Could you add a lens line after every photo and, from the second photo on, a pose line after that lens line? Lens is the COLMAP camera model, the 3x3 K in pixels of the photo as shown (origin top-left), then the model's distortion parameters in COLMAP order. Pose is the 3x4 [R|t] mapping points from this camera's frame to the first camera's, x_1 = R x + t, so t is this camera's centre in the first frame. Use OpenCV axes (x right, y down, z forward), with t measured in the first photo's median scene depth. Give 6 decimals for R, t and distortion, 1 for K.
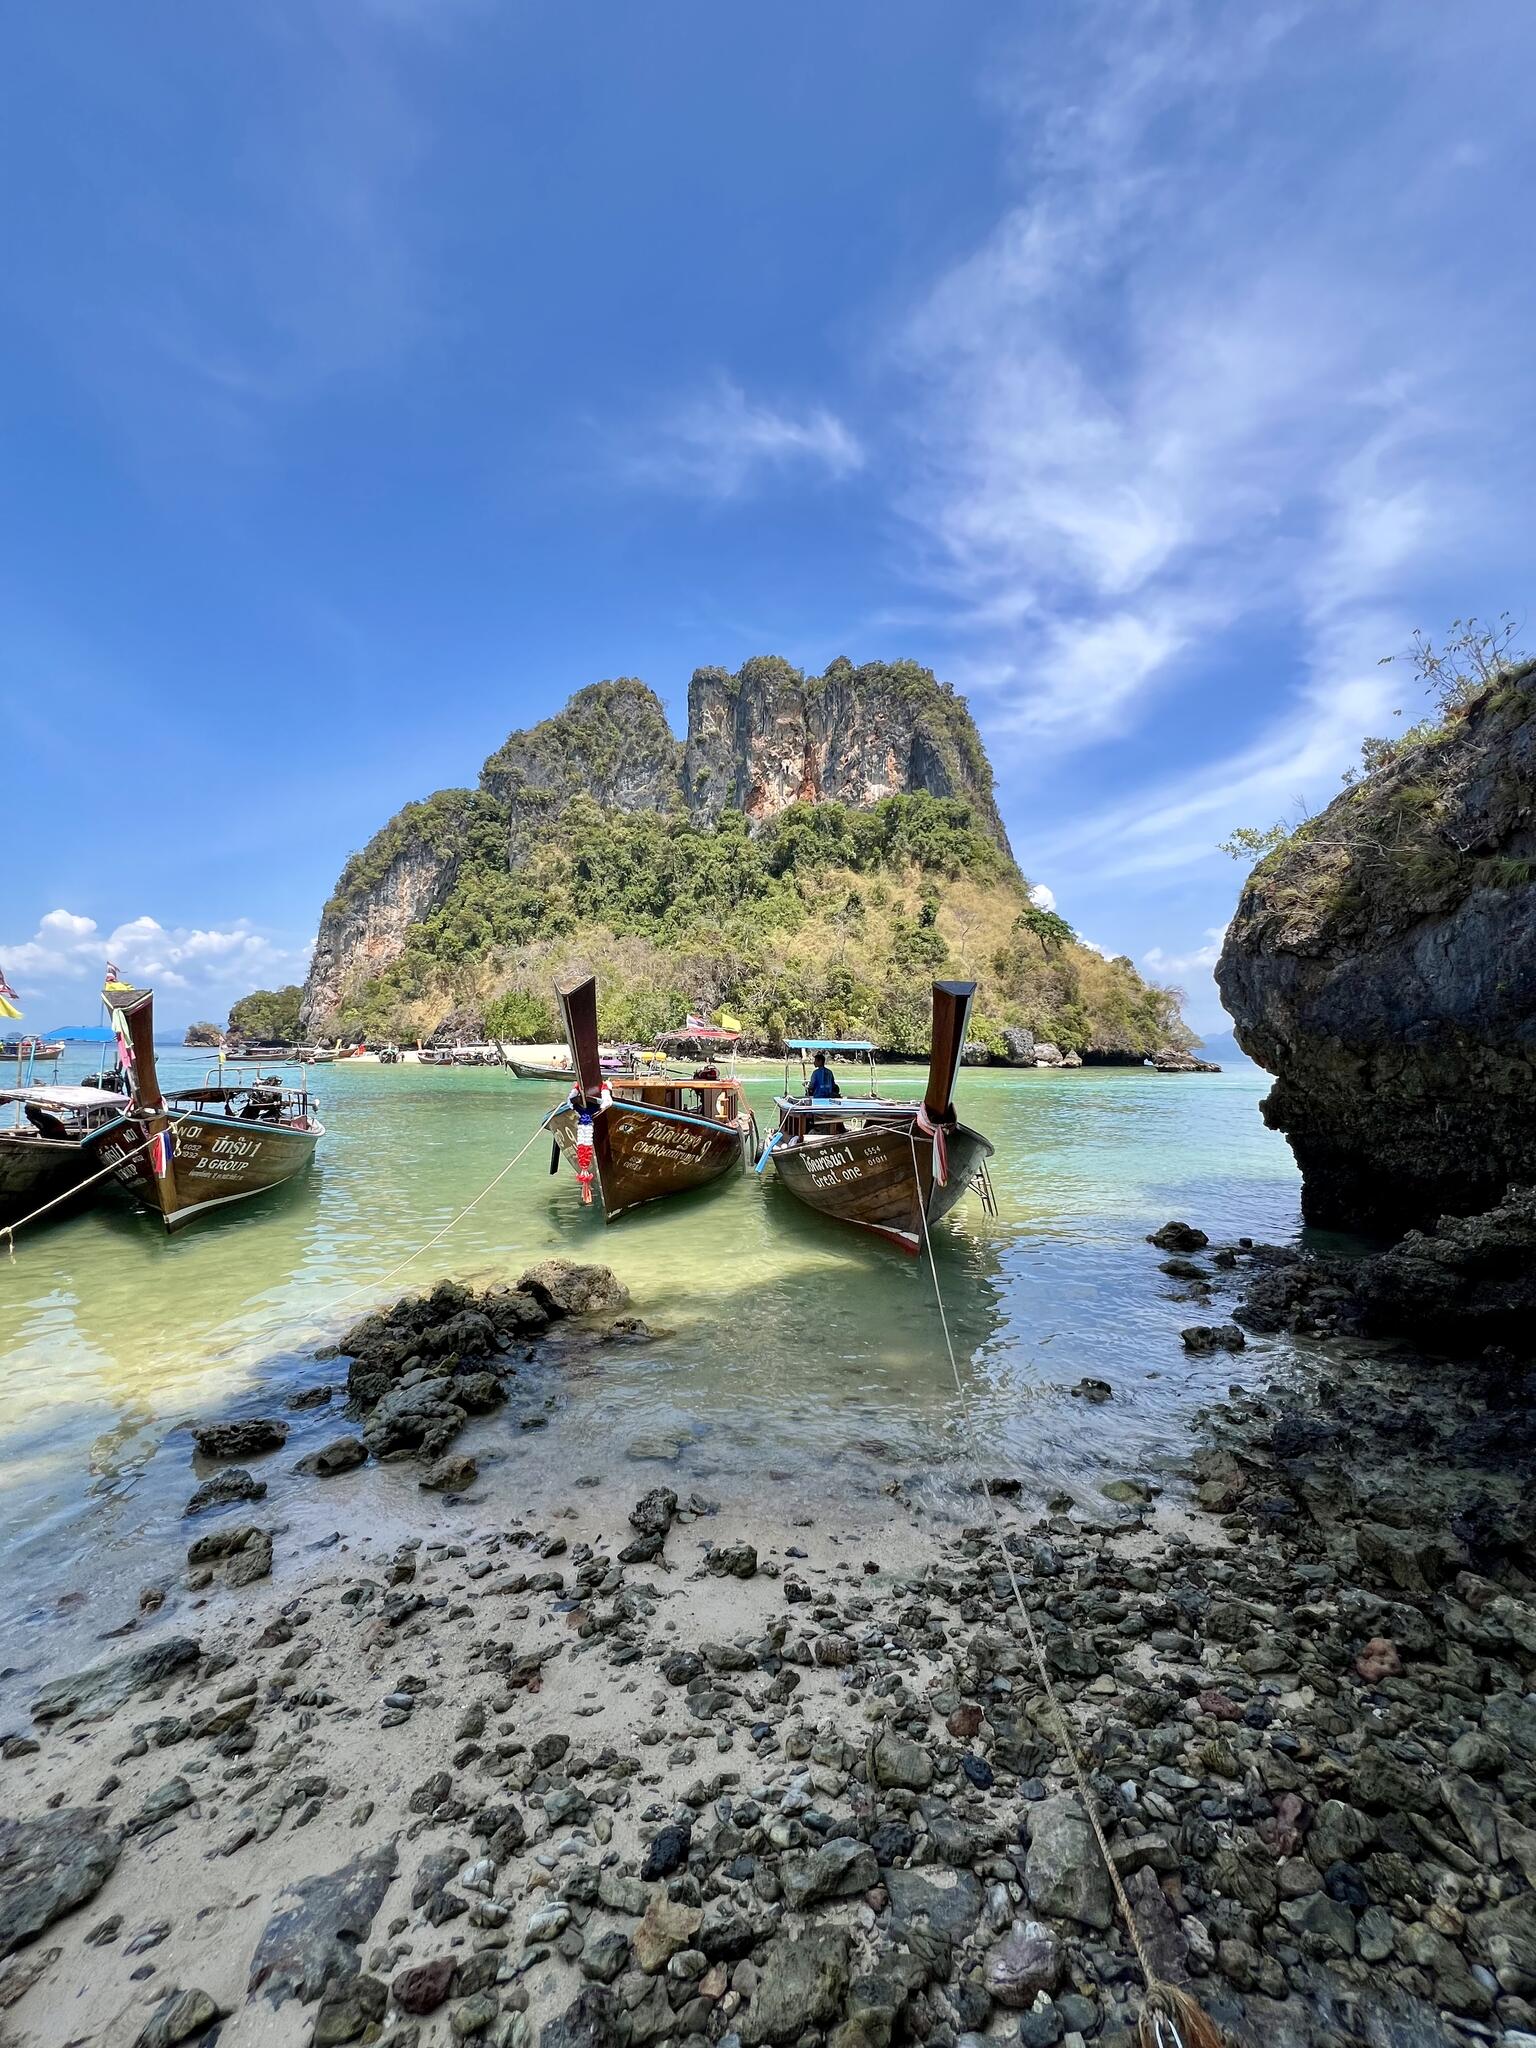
lens RADIAL K [[830.5, 0, 774.2], [0, 830.5, 1023.1], [0, 0, 1]] dist [0.000115, -0.000015]
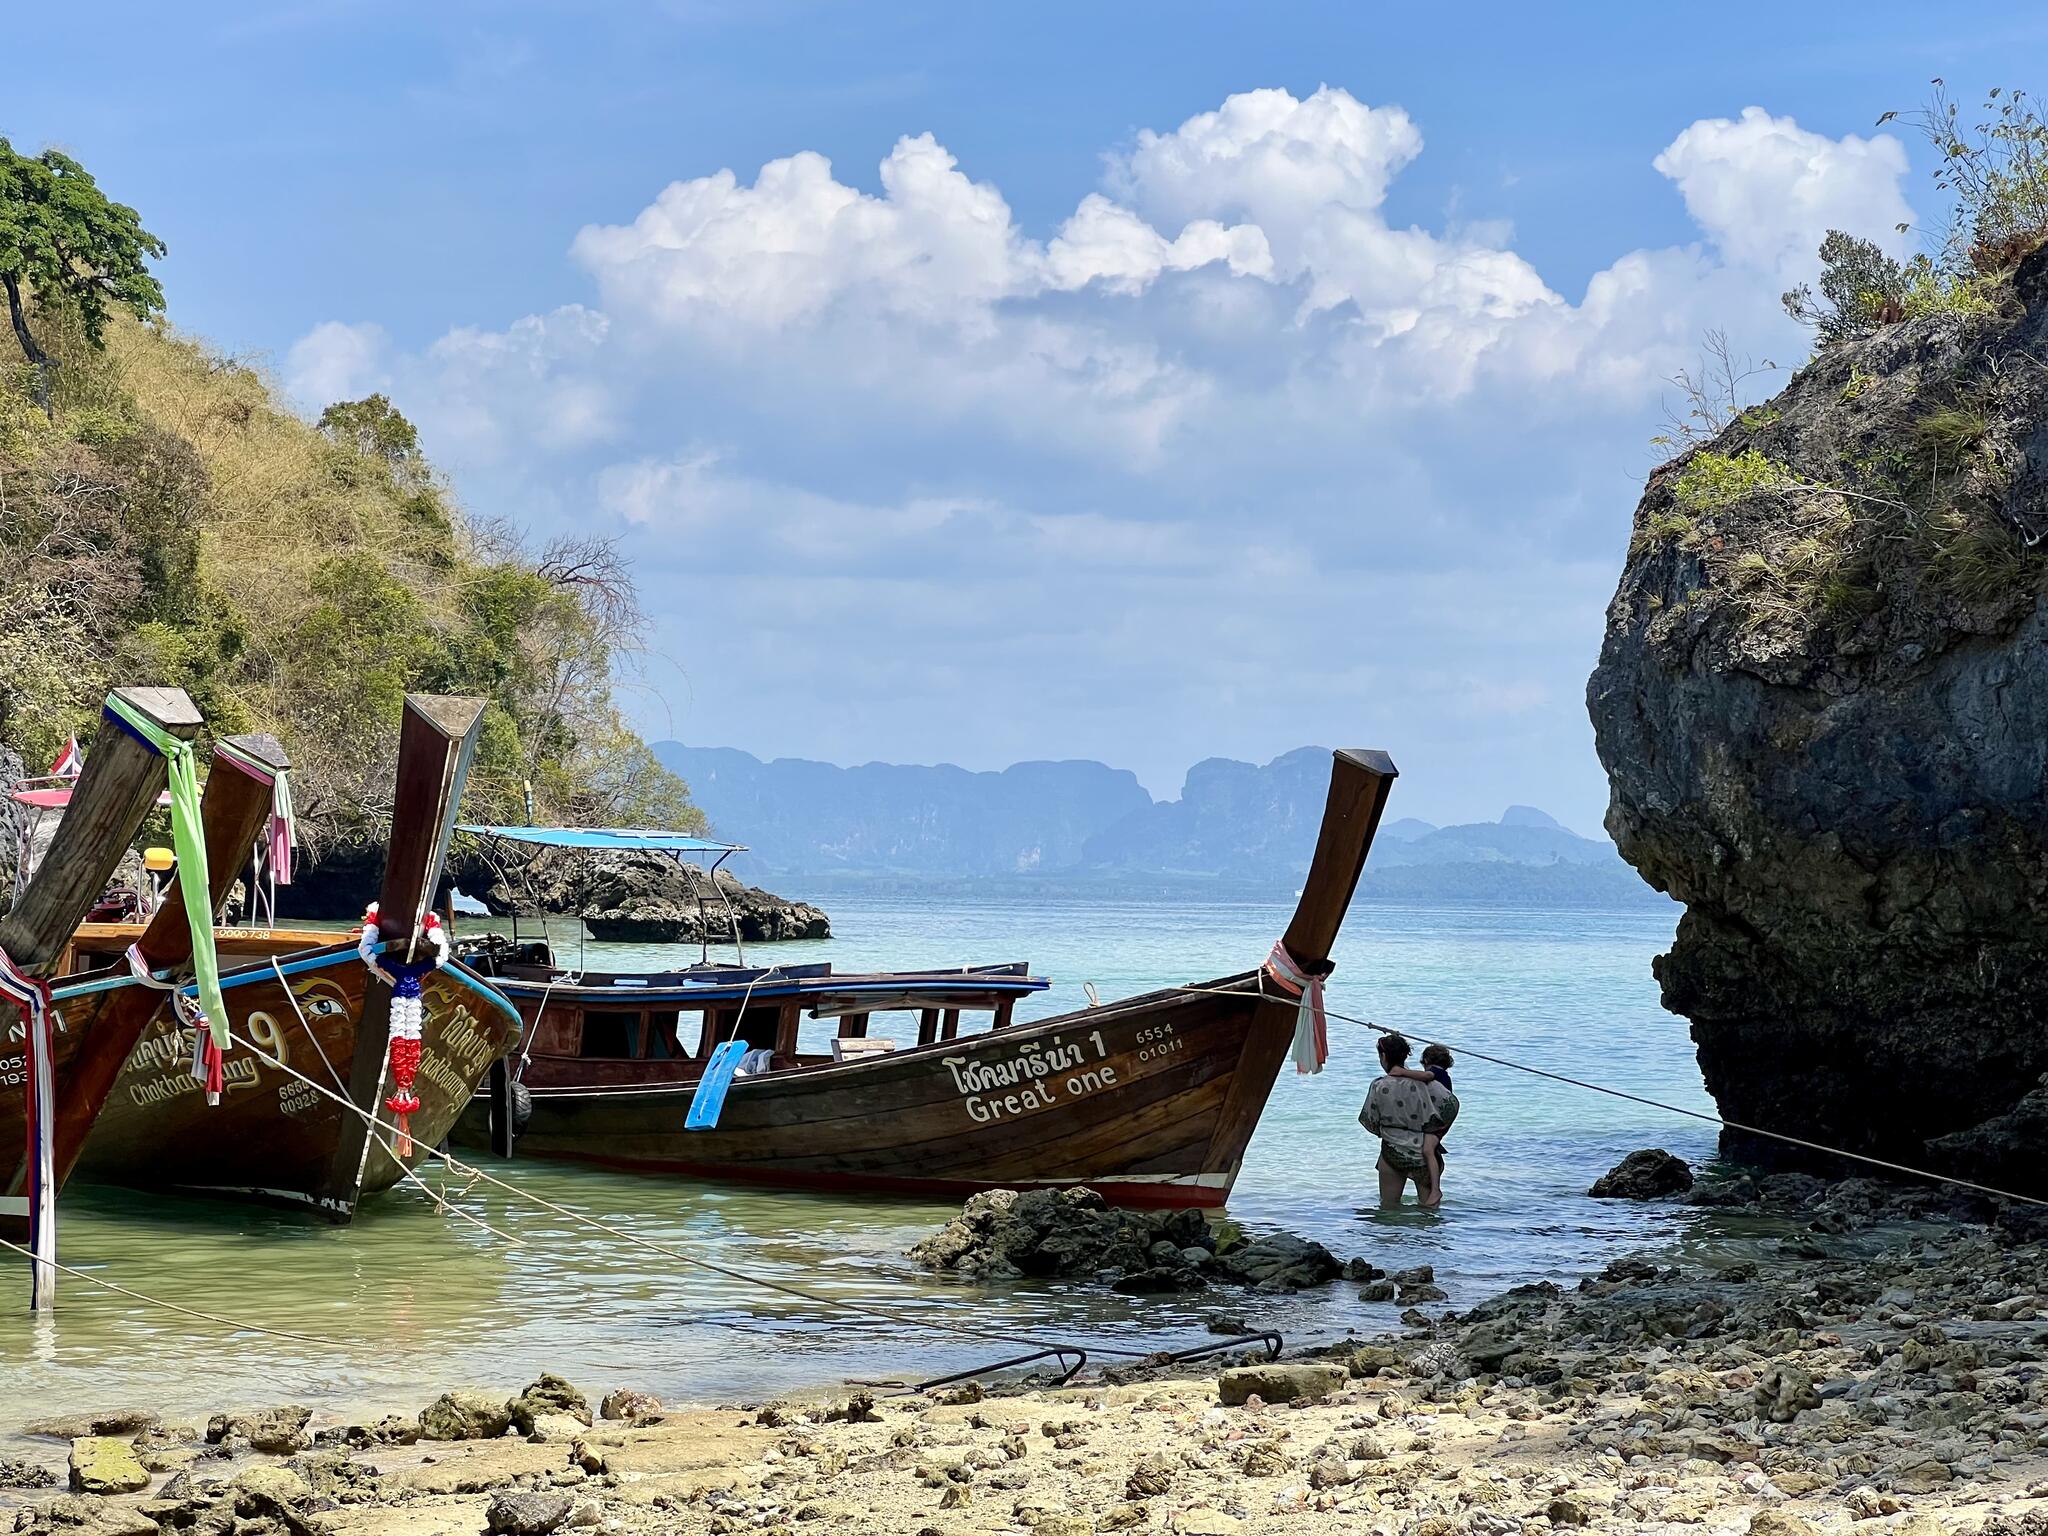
lens RADIAL K [[4581.4, 0, 1023.1], [0, 4581.4, 770.4], [0, 0, 1]] dist [0.194100, 0.000000]
pose [[0.836173, 0.014830, 0.548265, -1.454754], [-0.024791, 0.999635, 0.010771, -0.044826], [-0.547905, -0.022598, 0.836235, -1.278578]]
